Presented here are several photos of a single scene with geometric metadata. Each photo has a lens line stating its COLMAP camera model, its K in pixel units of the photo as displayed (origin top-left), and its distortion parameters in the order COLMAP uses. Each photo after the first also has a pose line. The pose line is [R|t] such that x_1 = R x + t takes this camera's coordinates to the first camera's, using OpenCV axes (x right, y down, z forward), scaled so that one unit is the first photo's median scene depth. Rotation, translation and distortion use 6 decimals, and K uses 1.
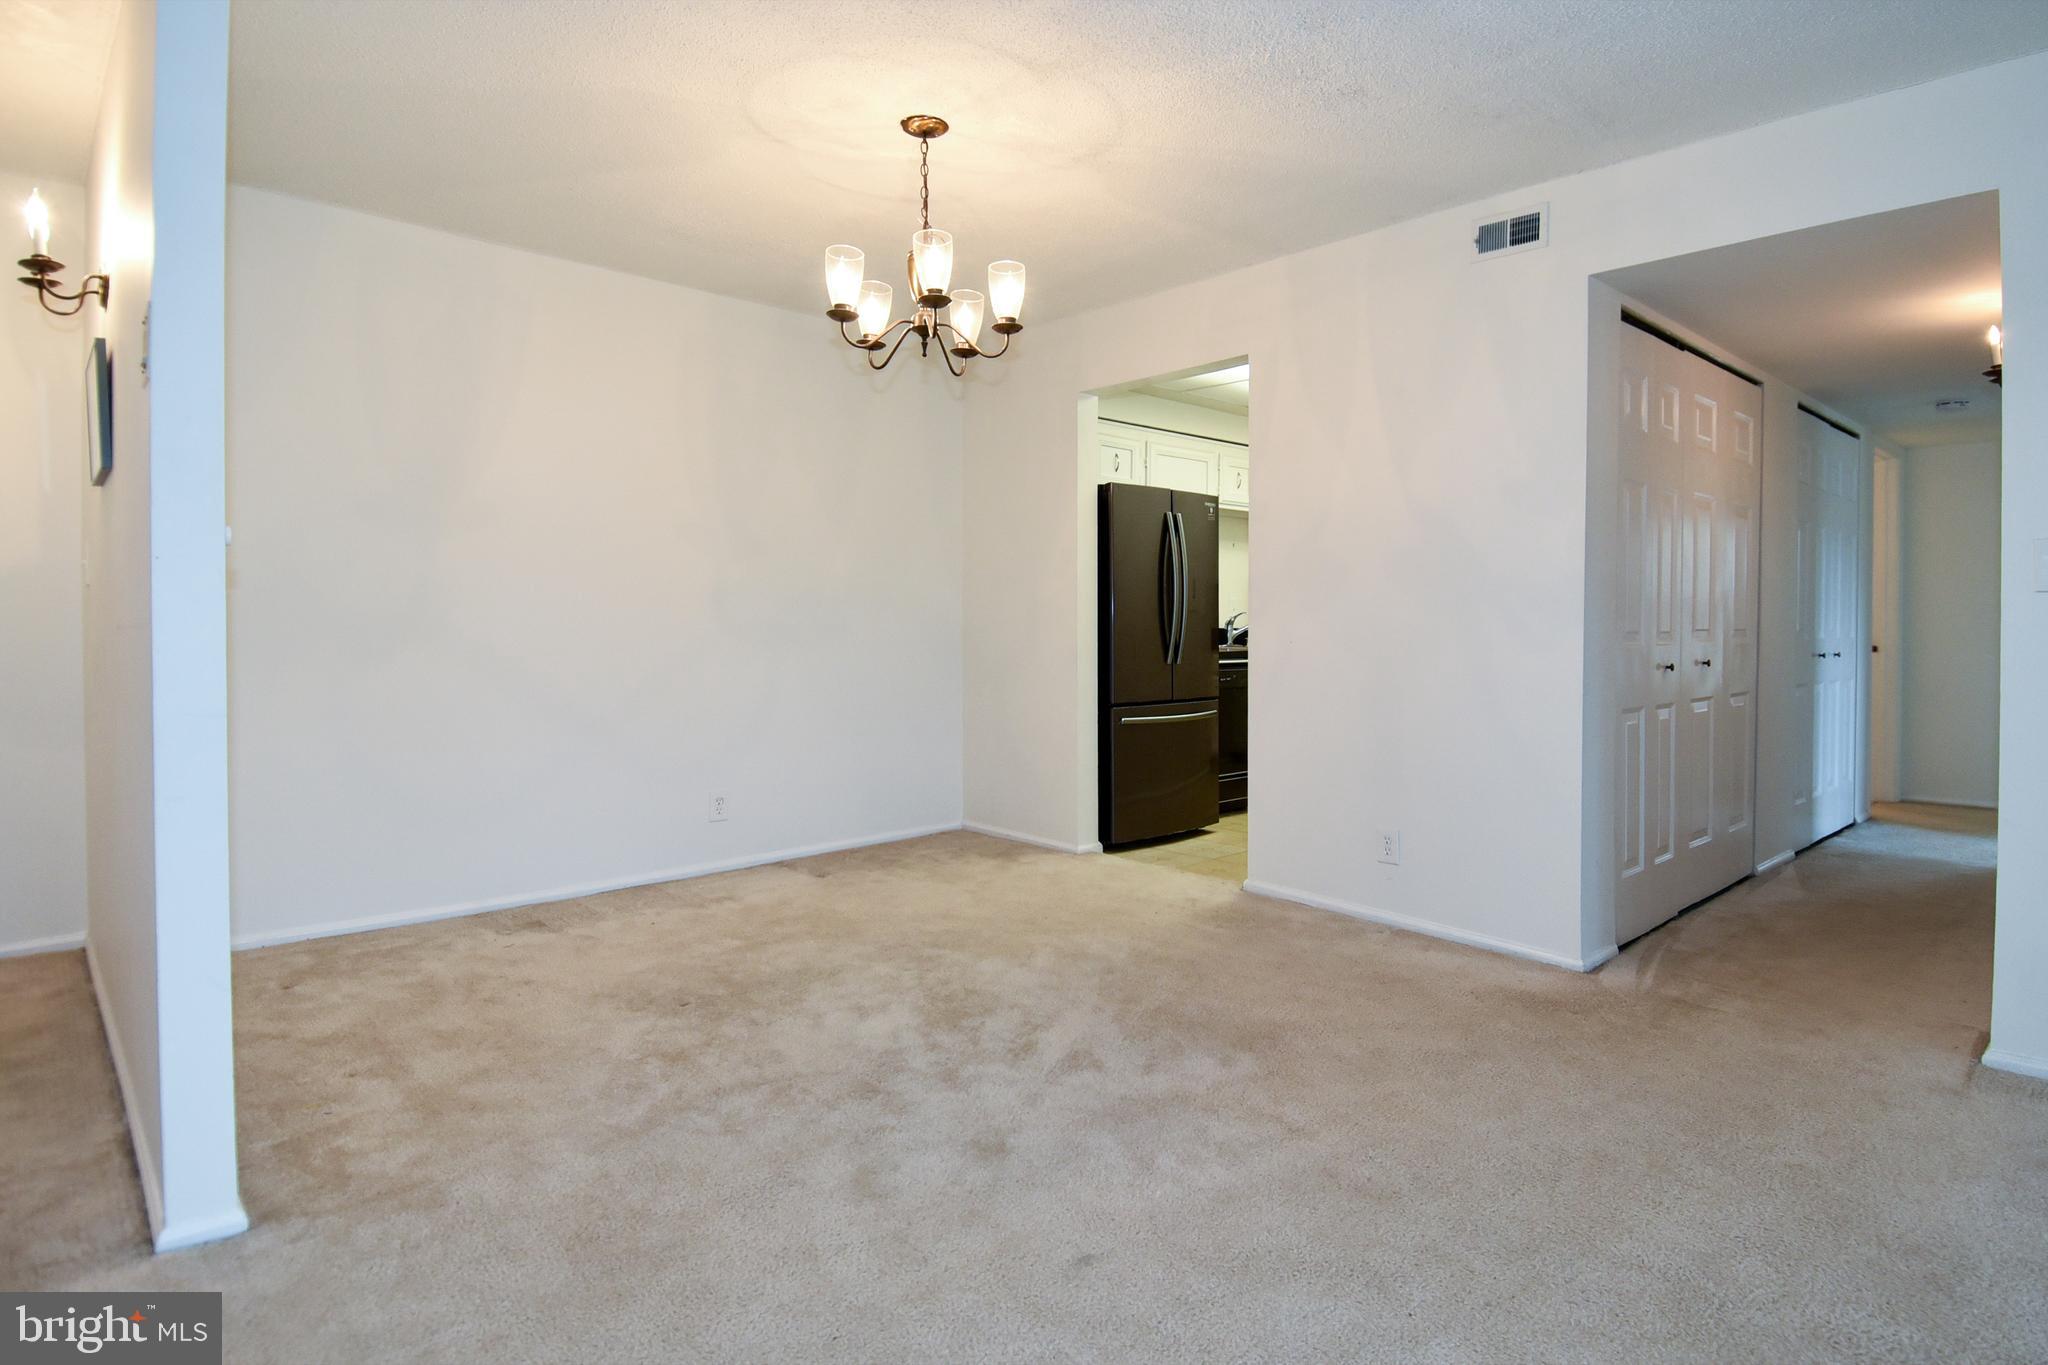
lens RADIAL K [[1136.8, 0, 1034.7], [0, 1136.8, 635.6], [0, 0, 1]] dist [-0.001520, -0.002015]
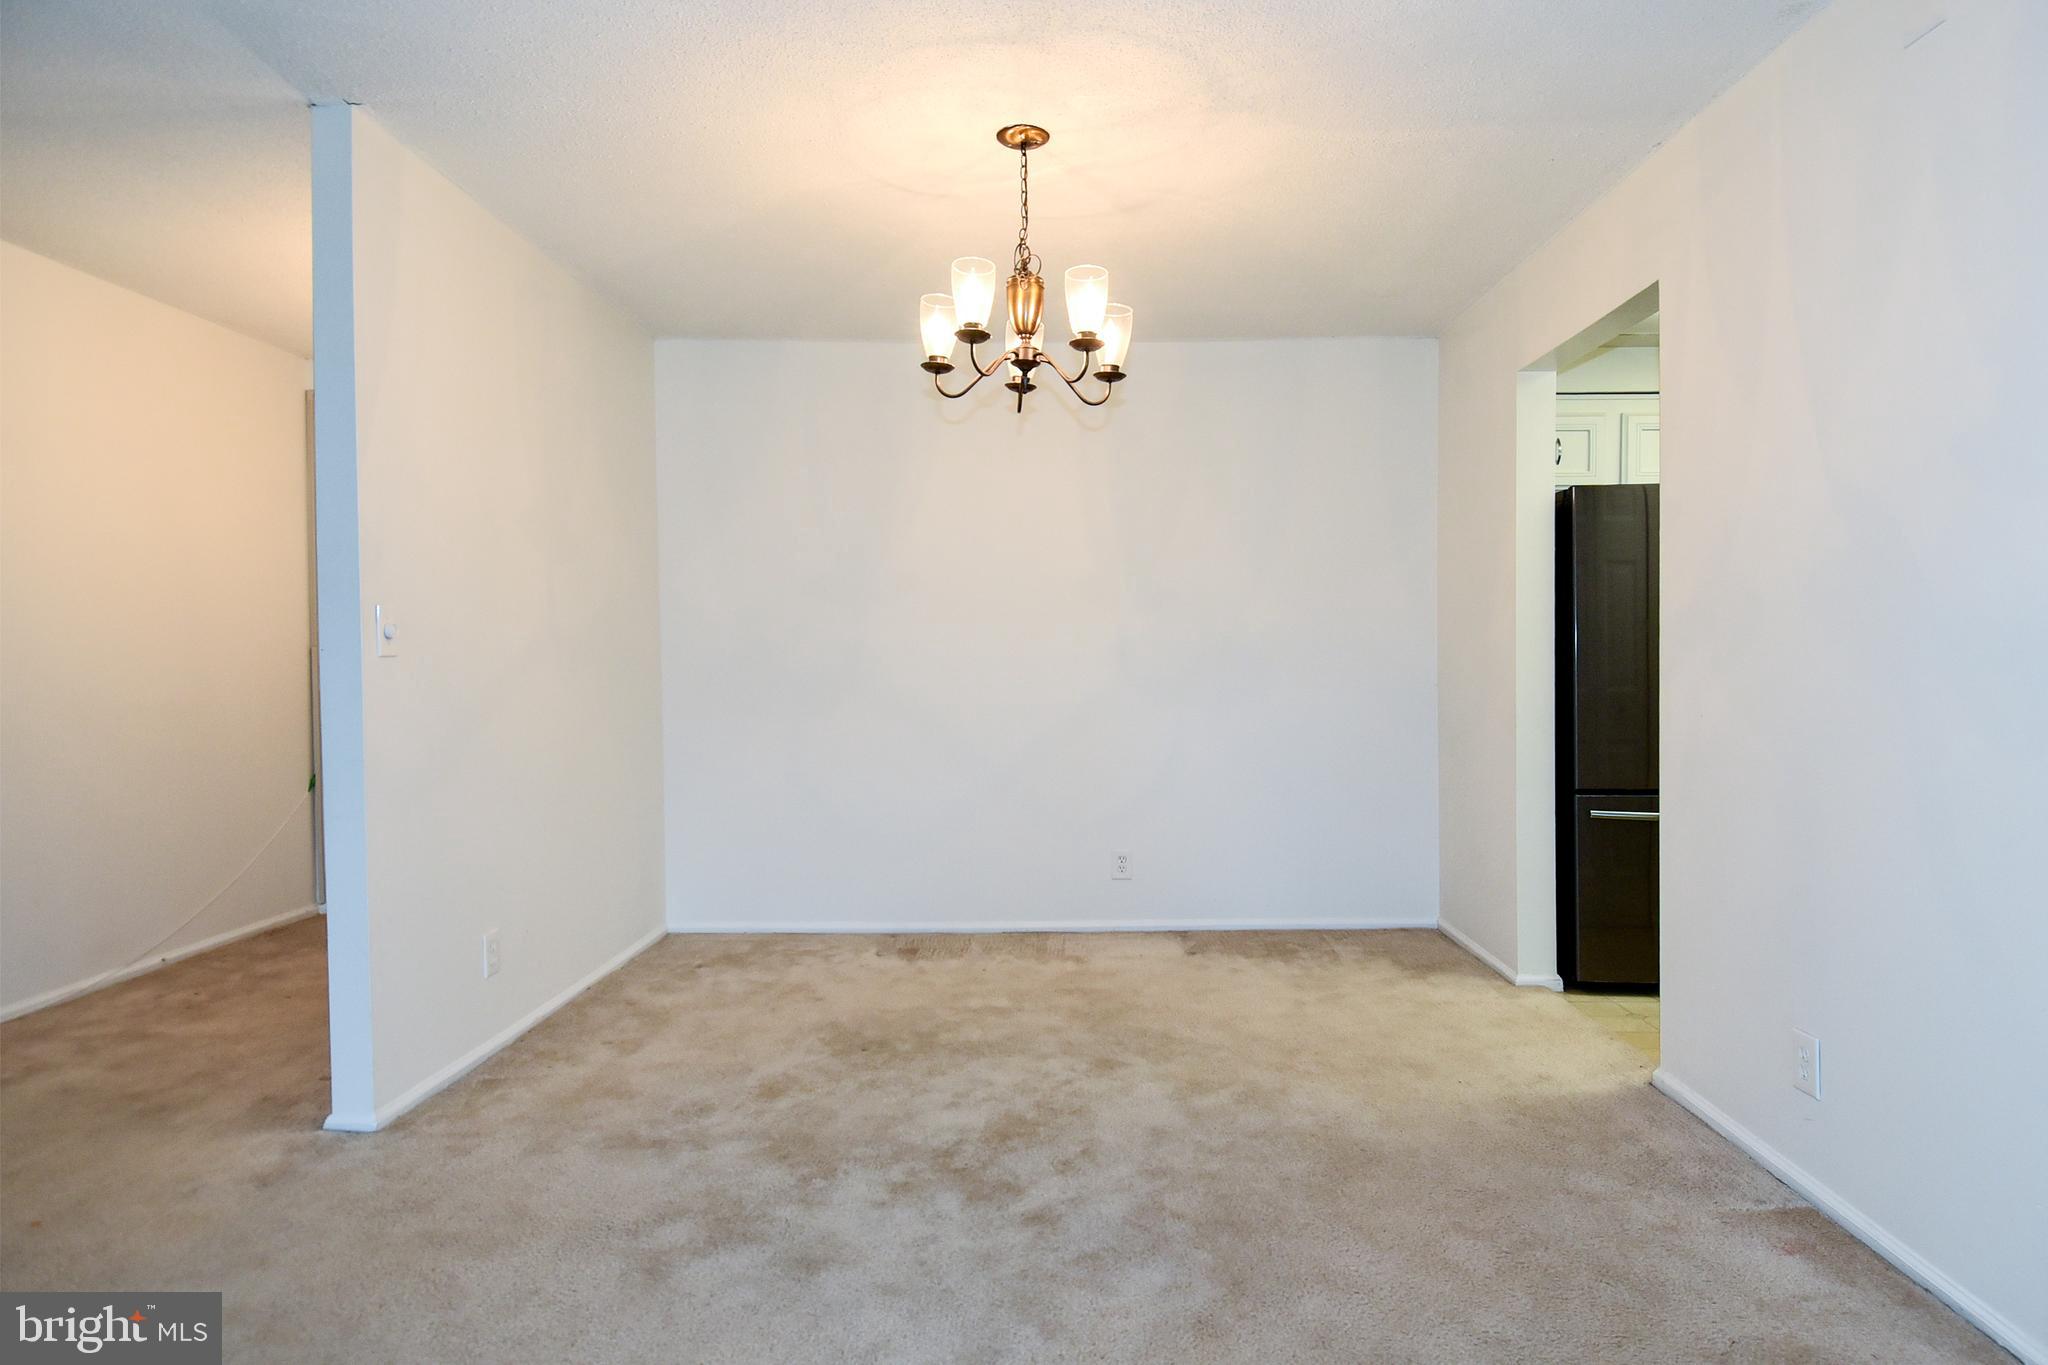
lens RADIAL K [[1224.9, 0, 1024.0], [0, 1224.9, 682.5], [0, 0, 1]] dist [0.032169, -0.000325]
pose [[0.714834, 0.018564, -0.699048, 0.523000], [-0.004430, 0.999748, 0.022020, -0.034221], [0.699280, -0.012644, 0.714736, 0.272926]]
